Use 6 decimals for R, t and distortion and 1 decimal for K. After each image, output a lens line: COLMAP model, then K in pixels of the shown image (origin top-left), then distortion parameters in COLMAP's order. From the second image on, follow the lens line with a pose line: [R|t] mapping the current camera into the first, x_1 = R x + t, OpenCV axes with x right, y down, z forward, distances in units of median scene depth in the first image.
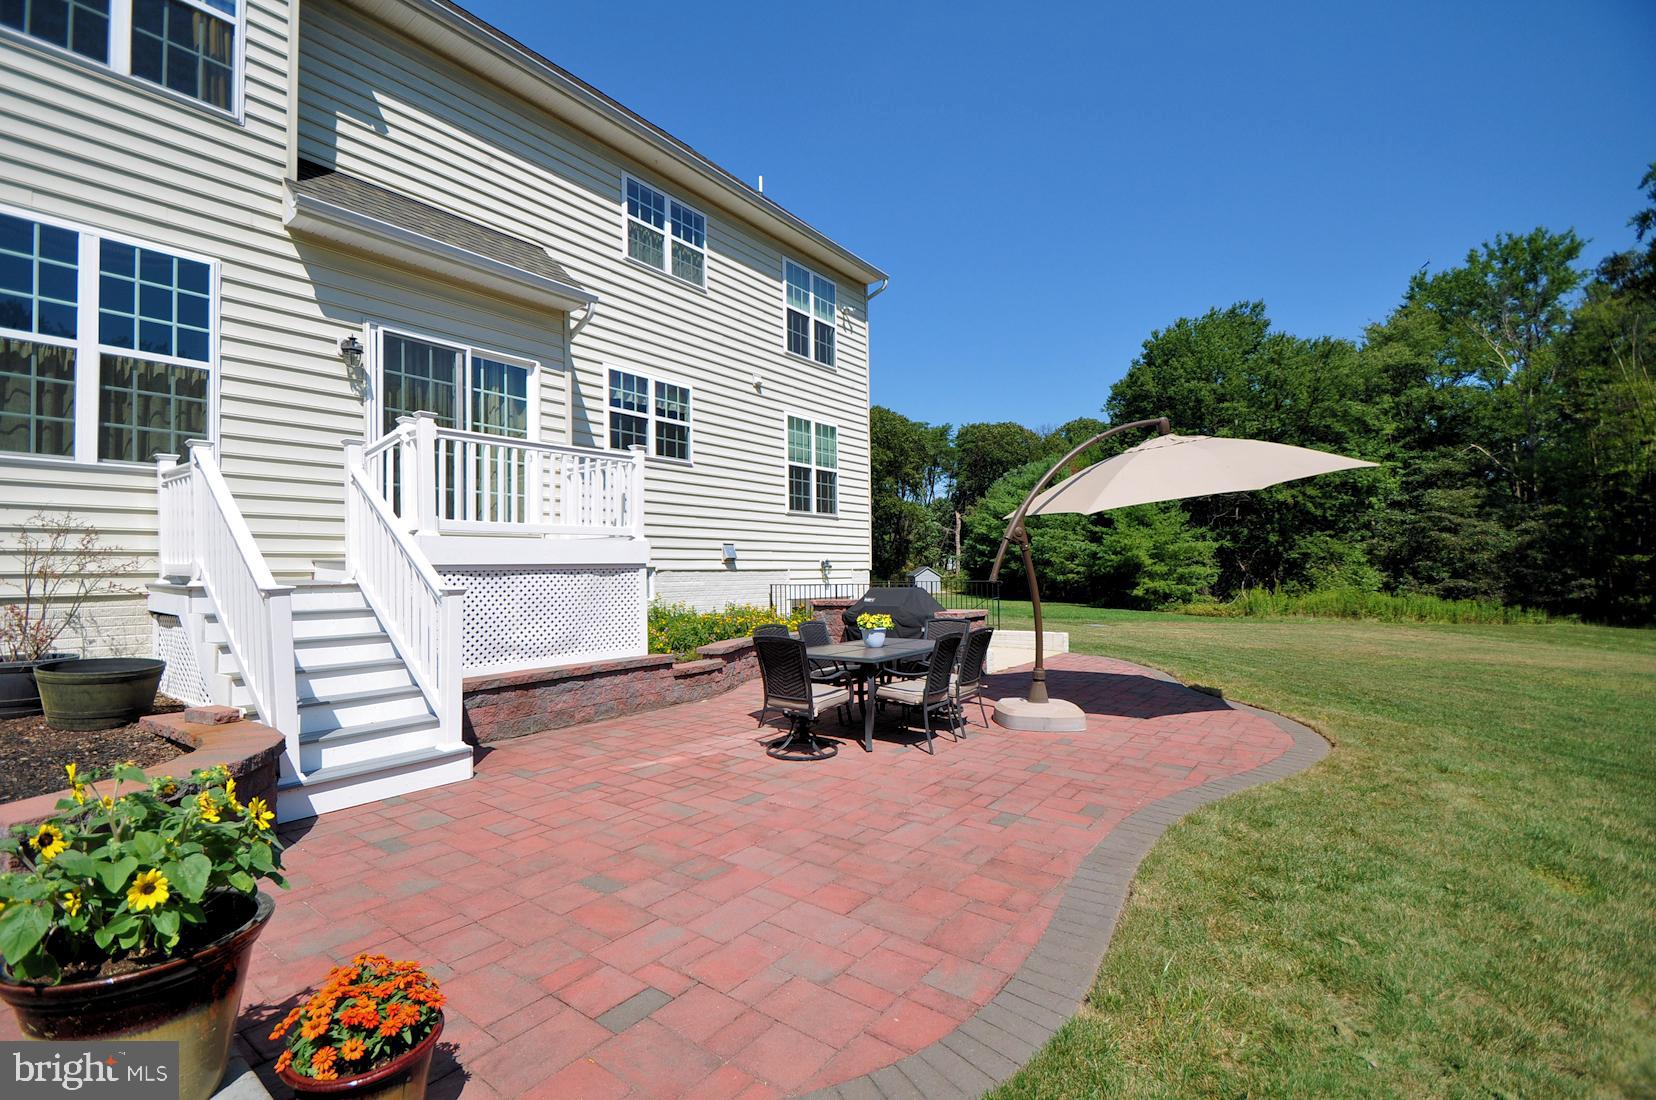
lens RADIAL K [[720.0, 0, 830.5], [0, 720.0, 535.4], [0, 0, 1]] dist [0.003030, -0.003007]
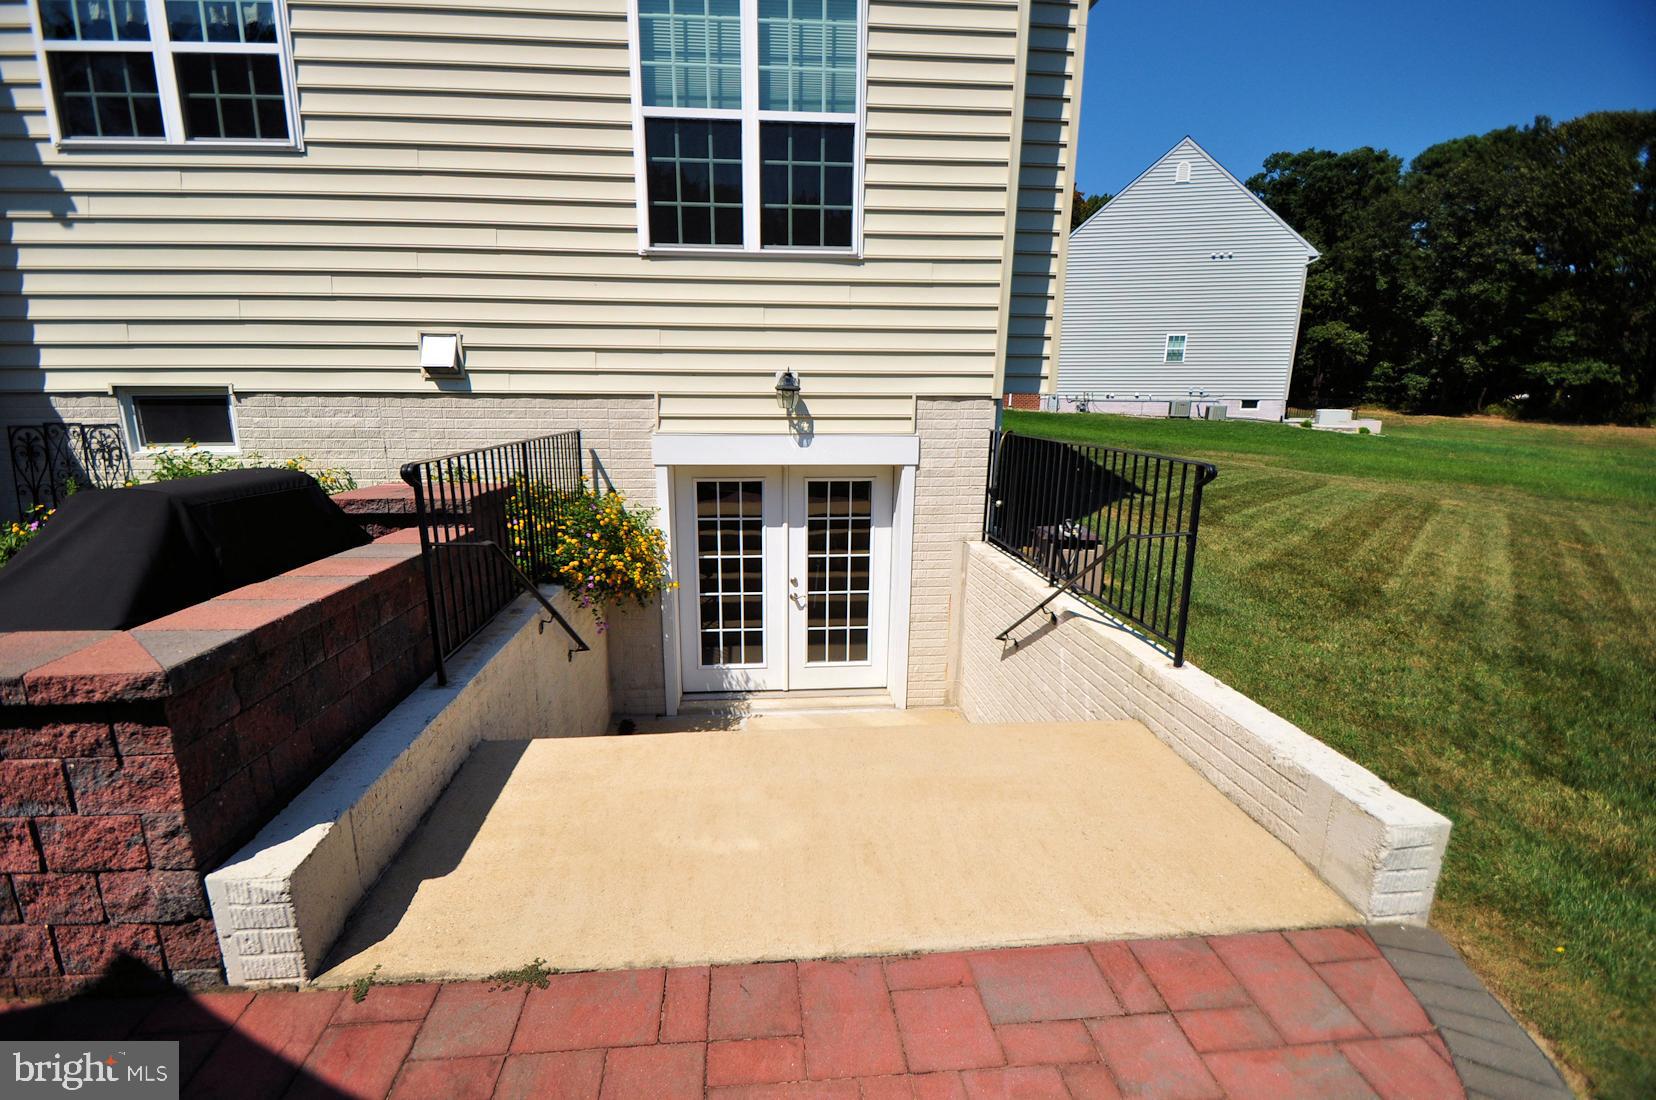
lens RADIAL K [[720.0, 0, 795.9], [0, 720.0, 567.5], [0, 0, 1]] dist [0.003030, -0.003007]
pose [[0.644378, 0.171770, -0.745166, 0.325706], [0.025880, 0.968989, 0.245744, 0.042936], [0.764269, -0.177637, 0.619950, 0.780416]]
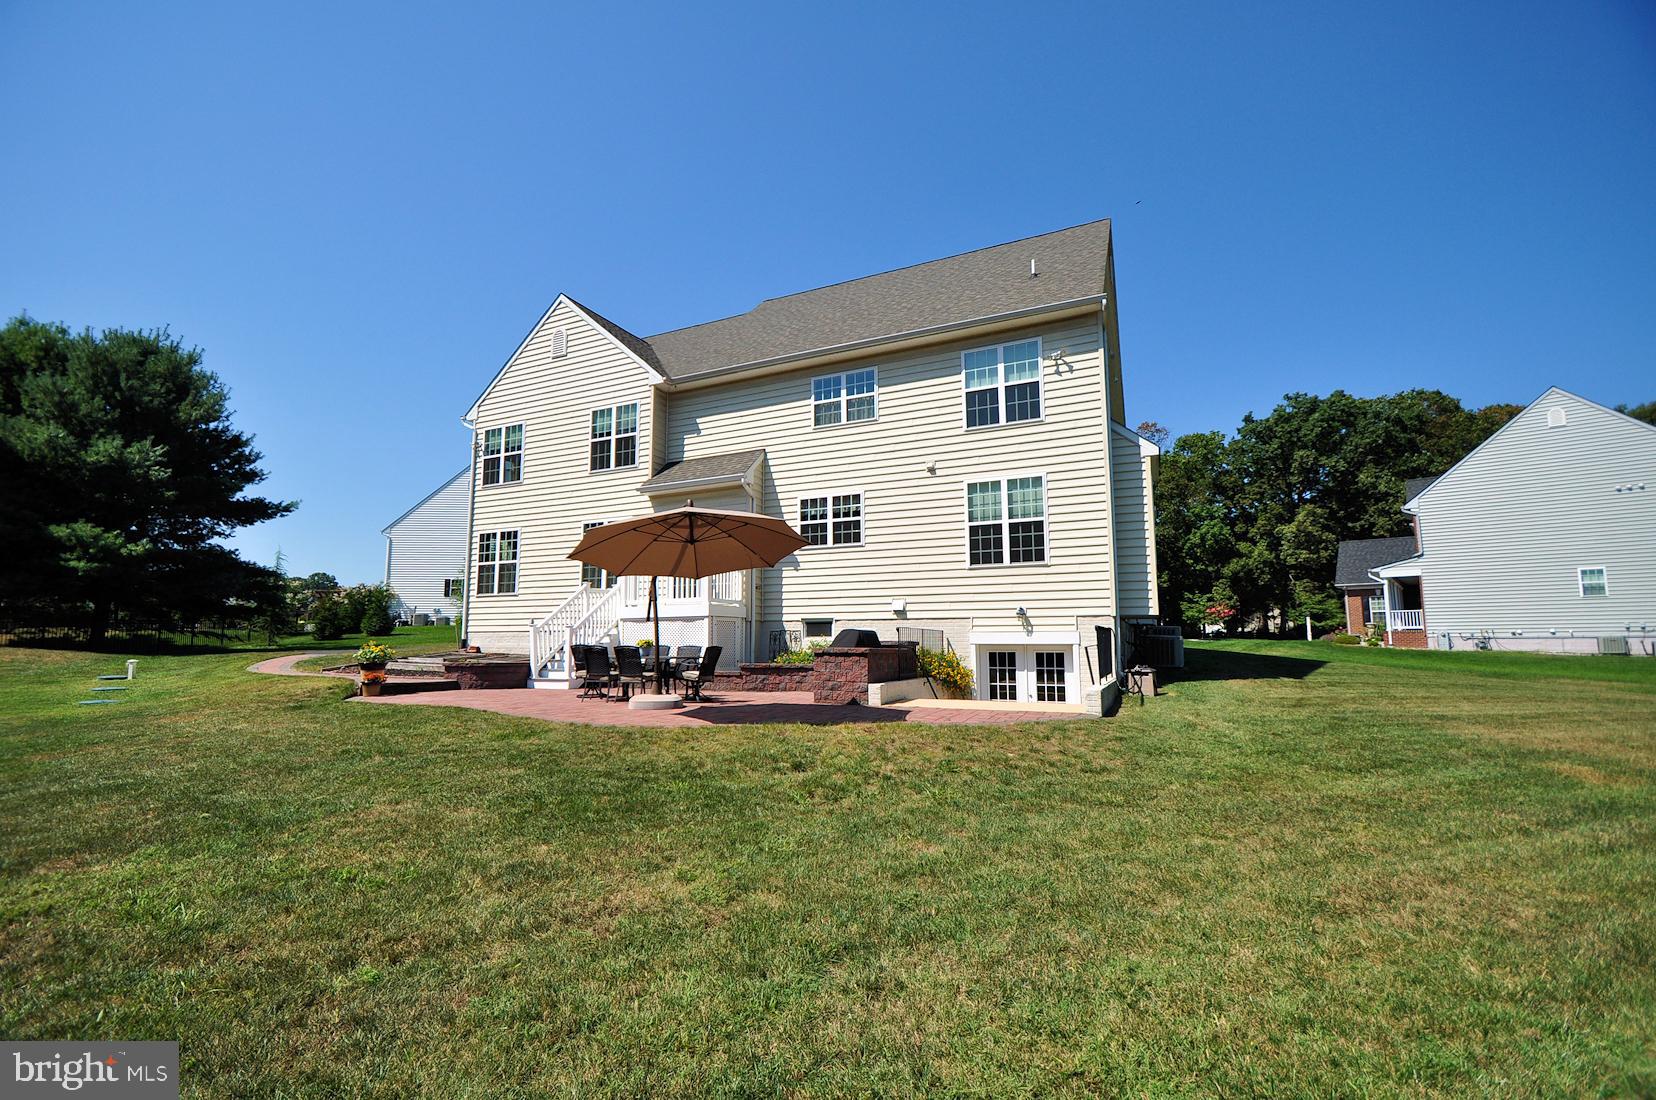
lens RADIAL K [[720.0, 0, 827.3], [0, 720.0, 557.9], [0, 0, 1]] dist [0.003030, -0.003007]
pose [[0.200785, -0.129718, -0.971009, 0.999713], [0.034069, 0.991519, -0.125413, 0.087633], [0.979043, -0.007901, 0.203502, 0.548916]]
